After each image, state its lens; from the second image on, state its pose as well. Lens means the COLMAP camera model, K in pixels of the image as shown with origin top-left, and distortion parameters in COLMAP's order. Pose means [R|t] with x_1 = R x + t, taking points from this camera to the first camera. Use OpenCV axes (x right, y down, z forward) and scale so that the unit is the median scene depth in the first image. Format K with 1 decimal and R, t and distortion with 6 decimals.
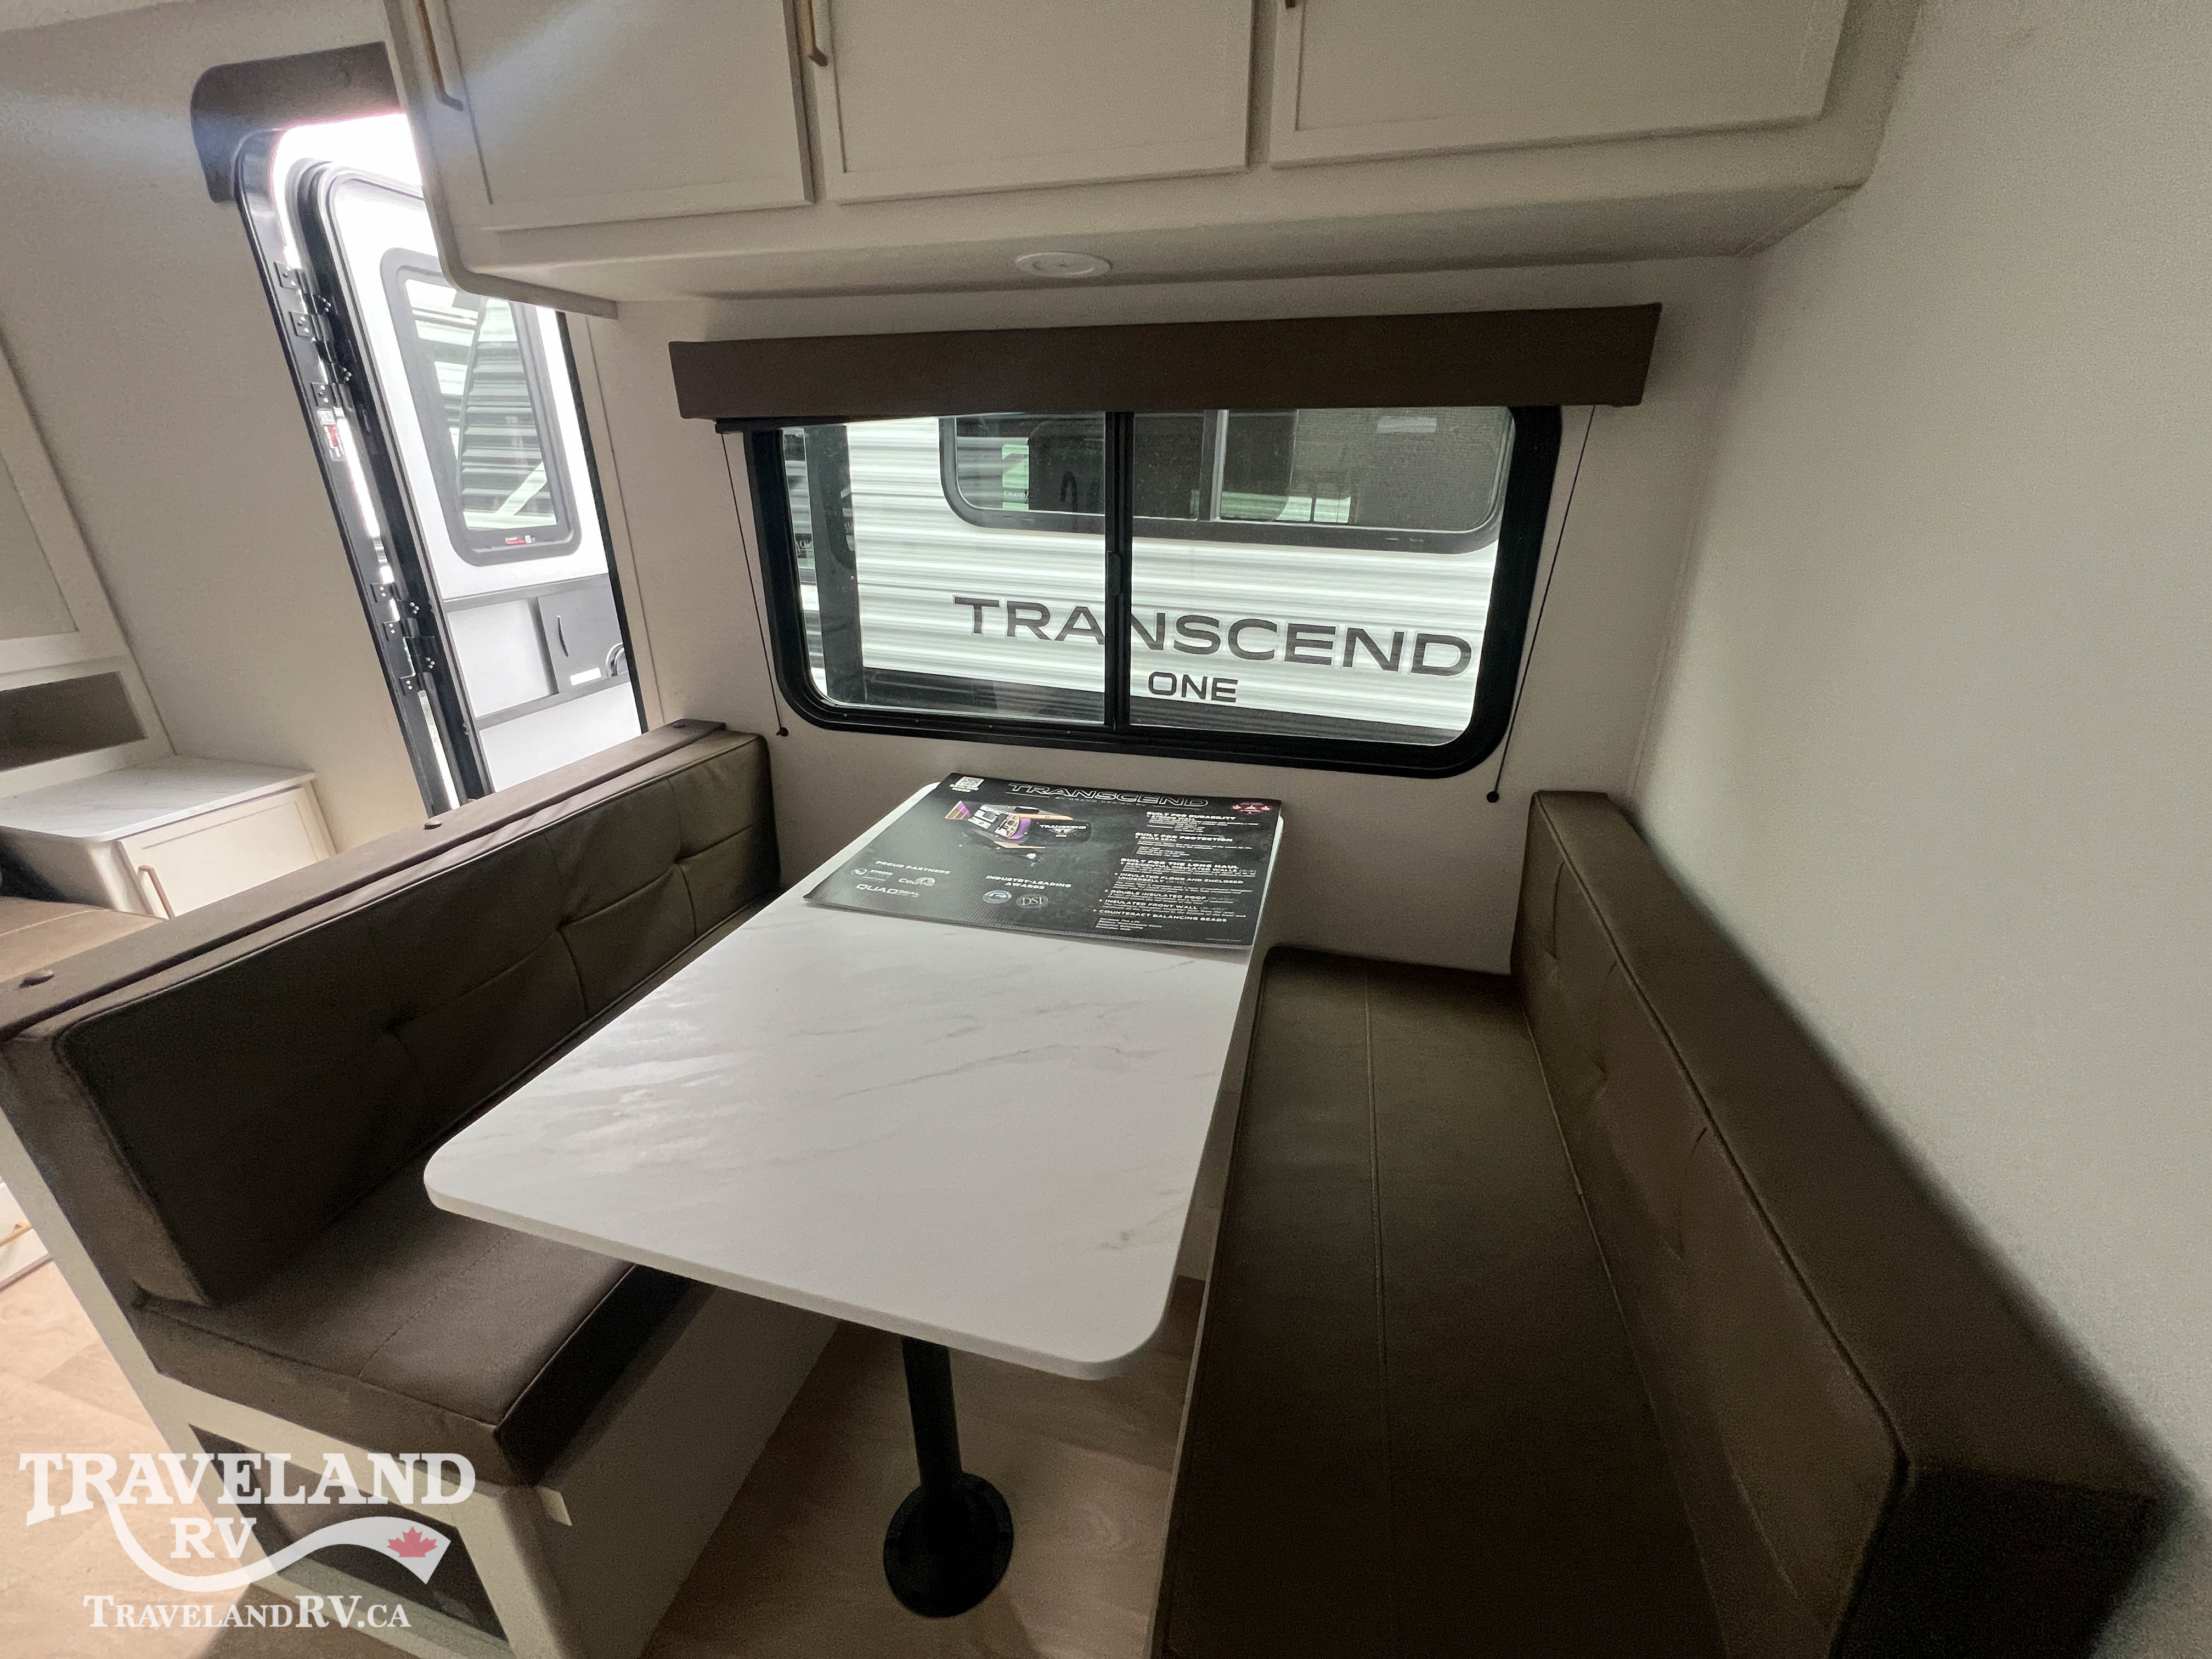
lens RADIAL K [[884.2, 0, 1101.5], [0, 884.2, 825.9], [0, 0, 1]] dist [-0.001352, 0.000528]
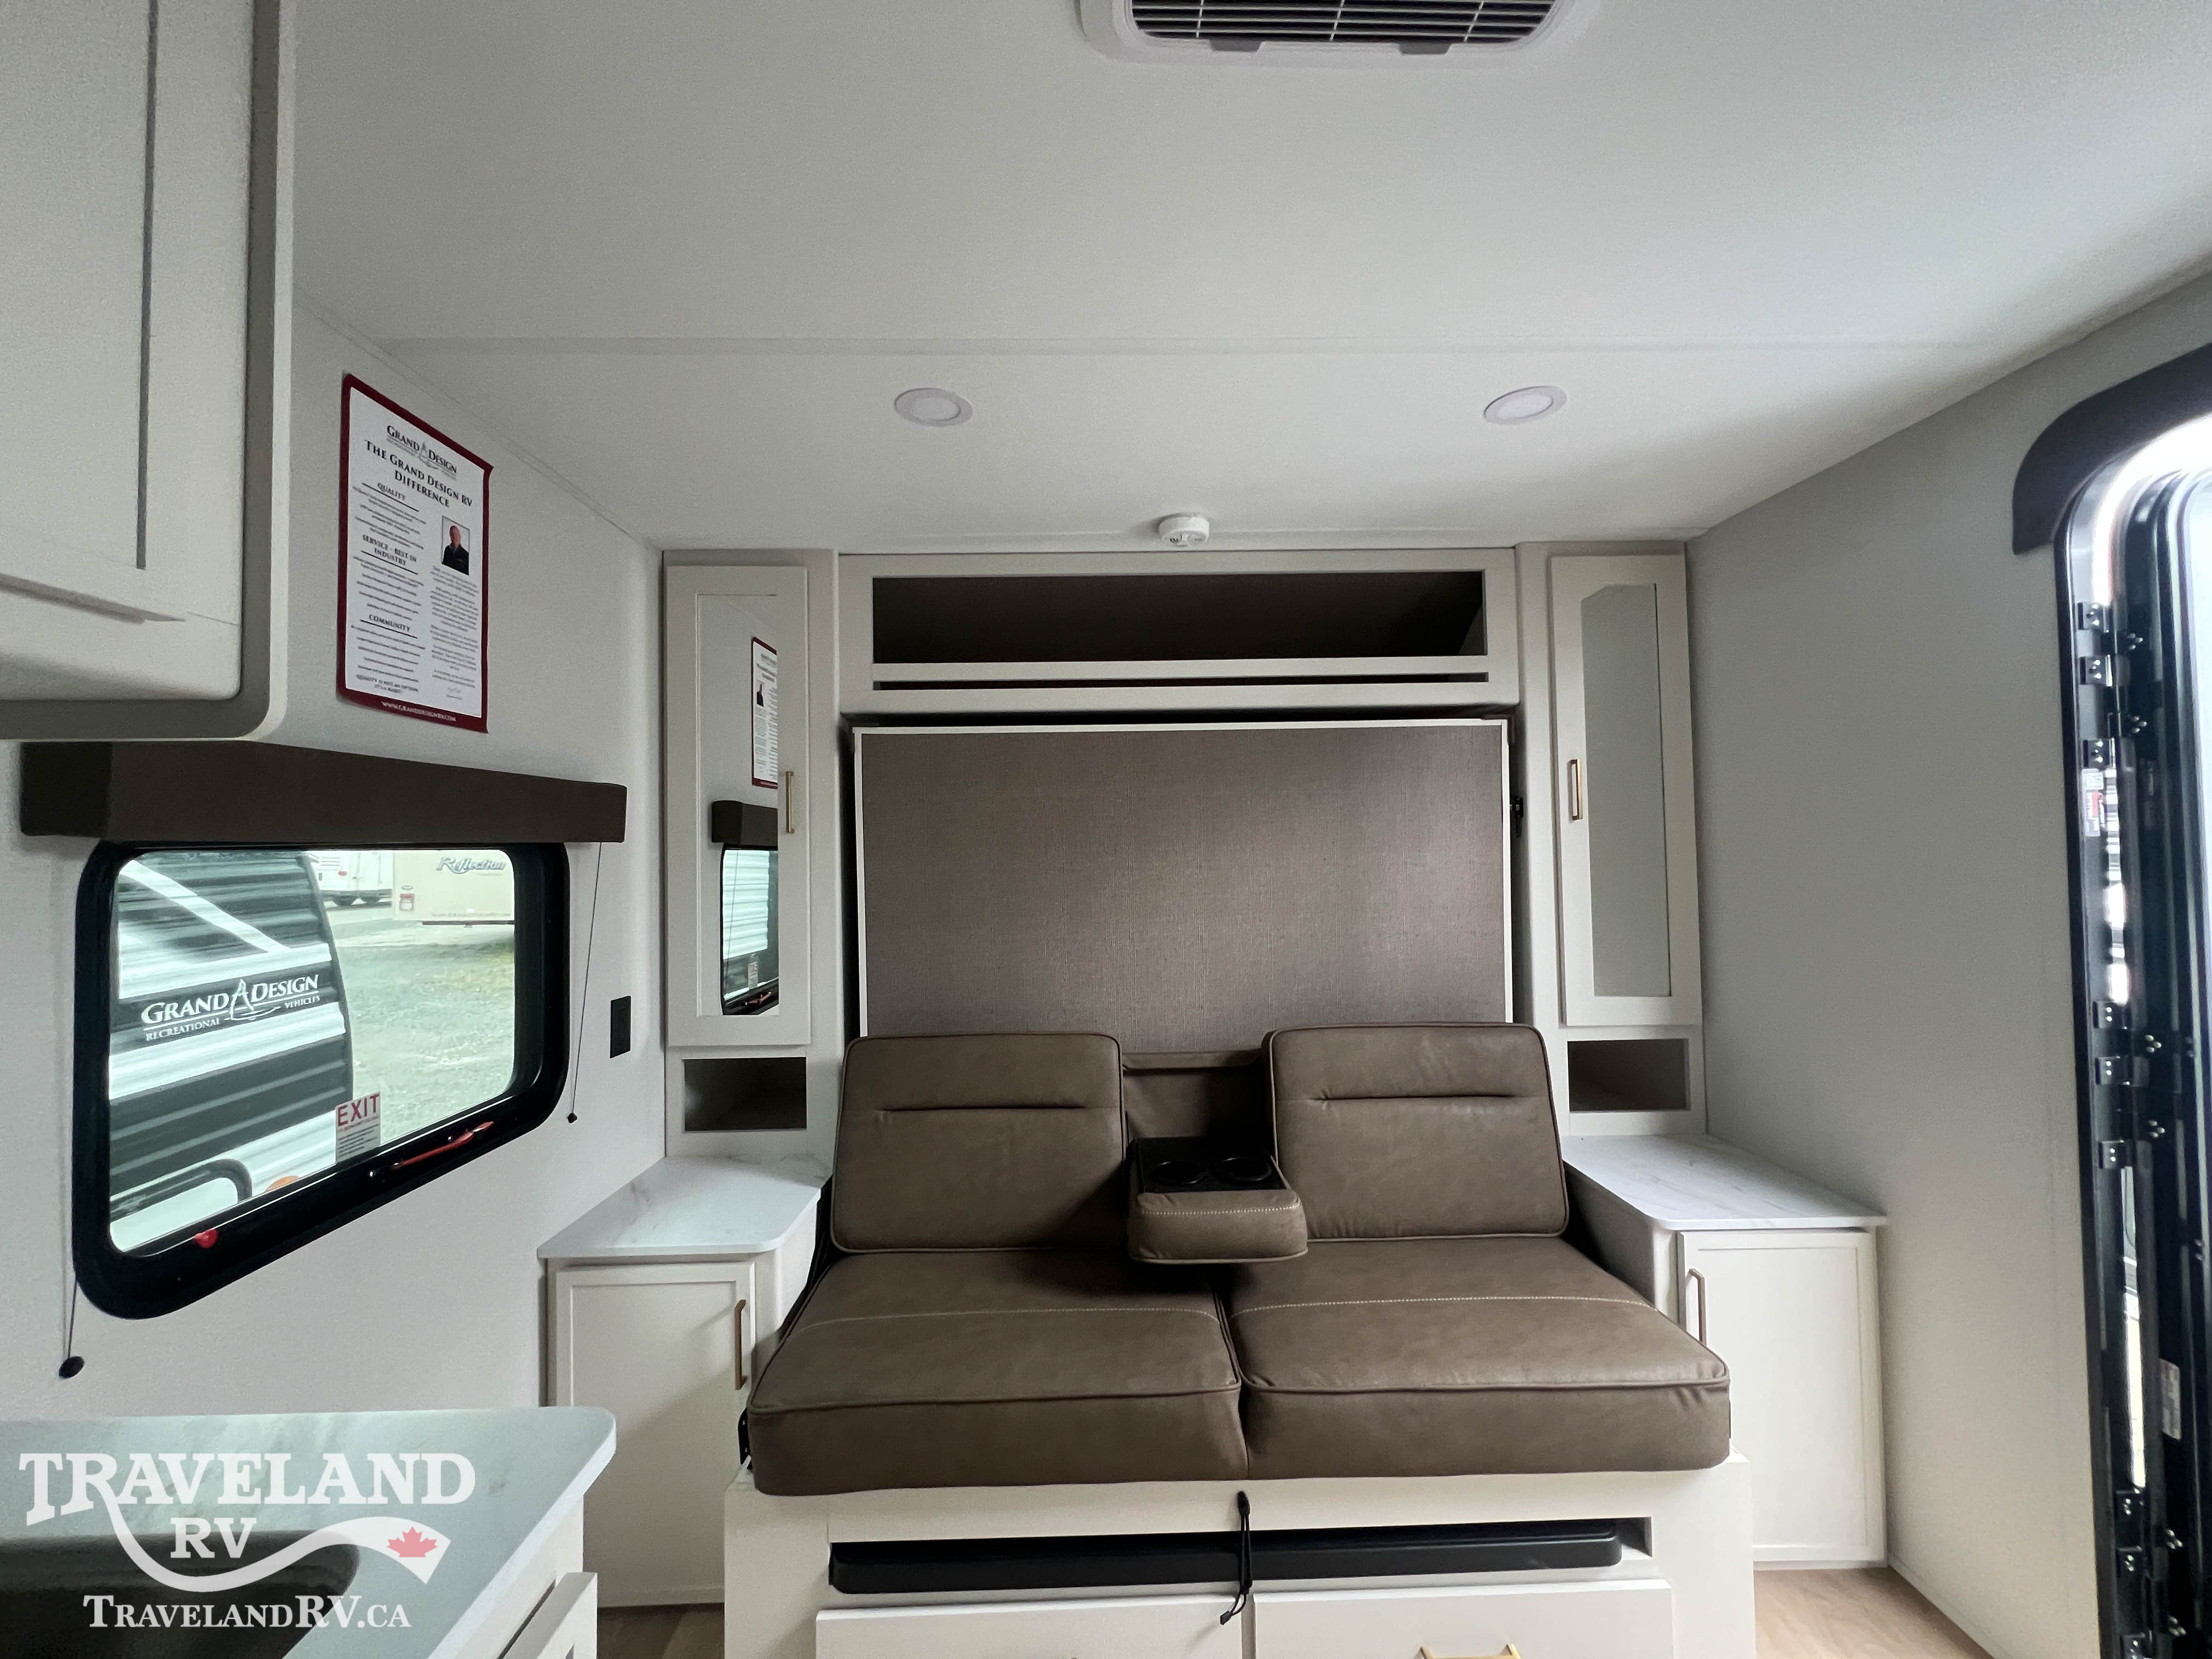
lens RADIAL K [[884.2, 0, 1105.2], [0, 884.2, 830.1], [0, 0, 1]] dist [-0.001352, 0.000528]
pose [[0.283551, -0.027784, -0.958555, -0.418023], [-0.353934, 0.925974, -0.131537, -0.038037], [0.891252, 0.376562, 0.252727, 0.100949]]
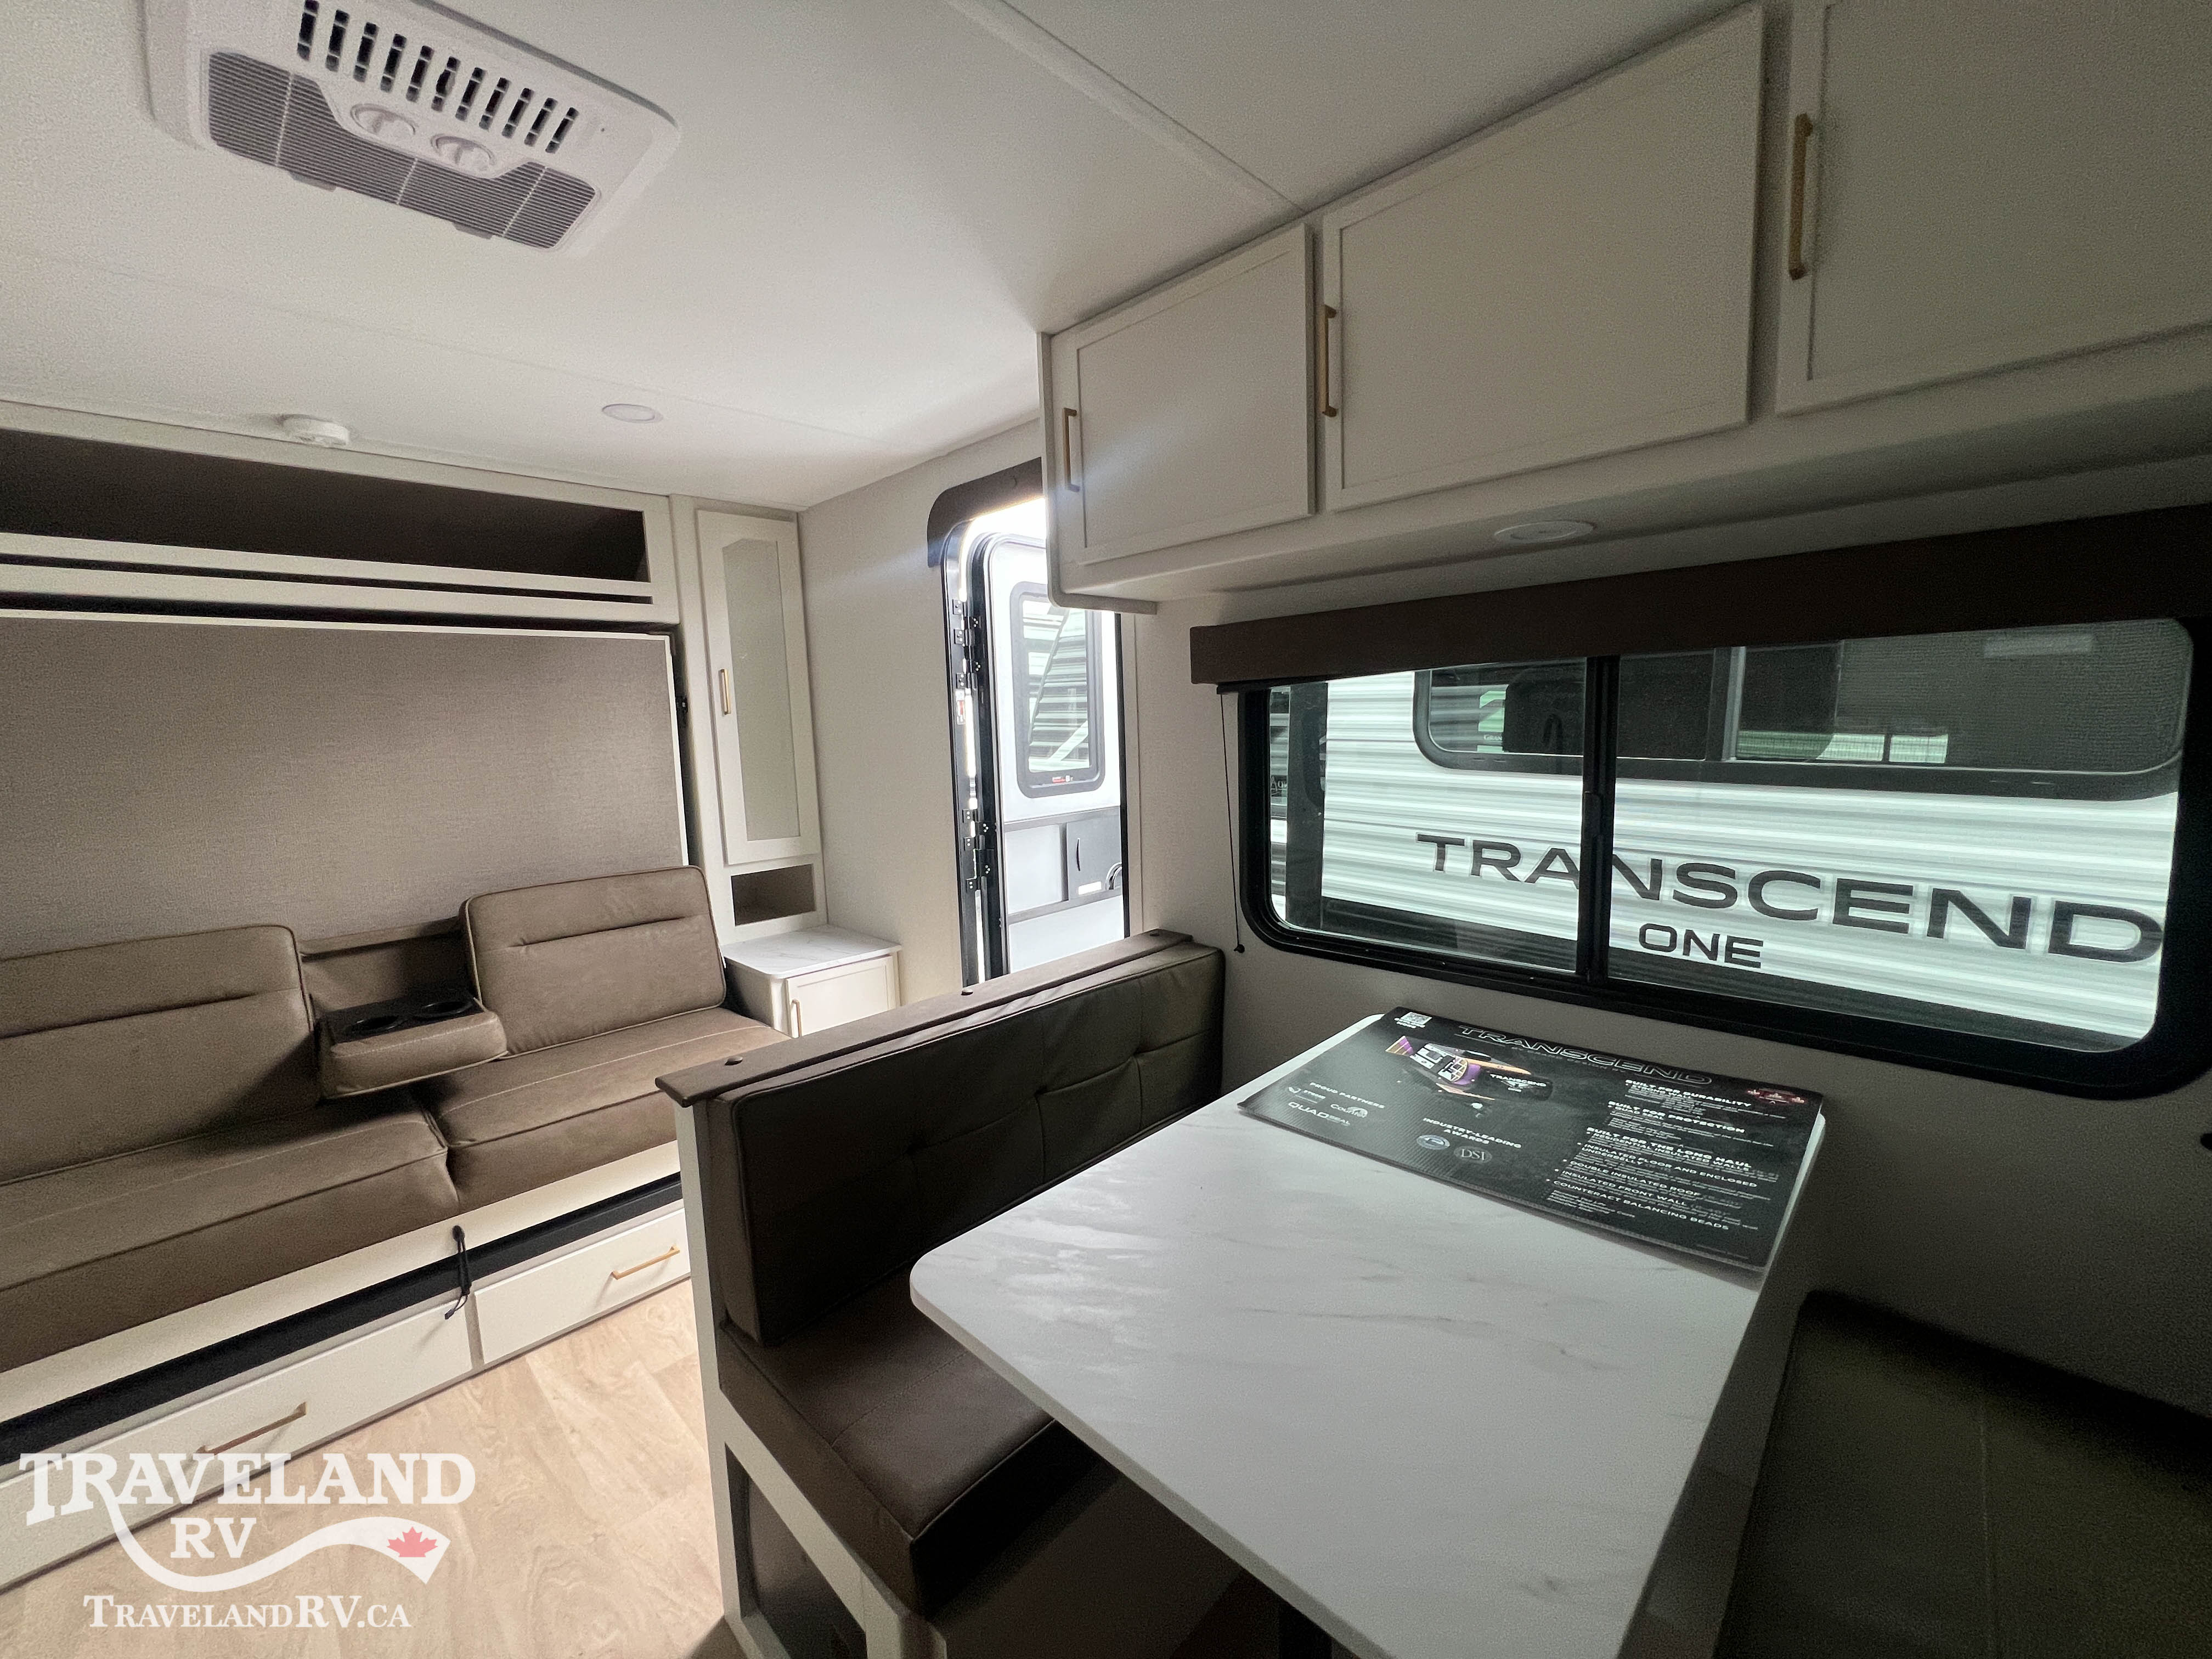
lens RADIAL K [[884.2, 0, 1105.5], [0, 884.2, 825.6], [0, 0, 1]] dist [-0.001352, 0.000528]
pose [[0.873197, 0.029477, -0.486476, 0.017540], [-0.155321, 0.962953, -0.220445, 0.012699], [0.461956, 0.268052, 0.845426, -0.030228]]
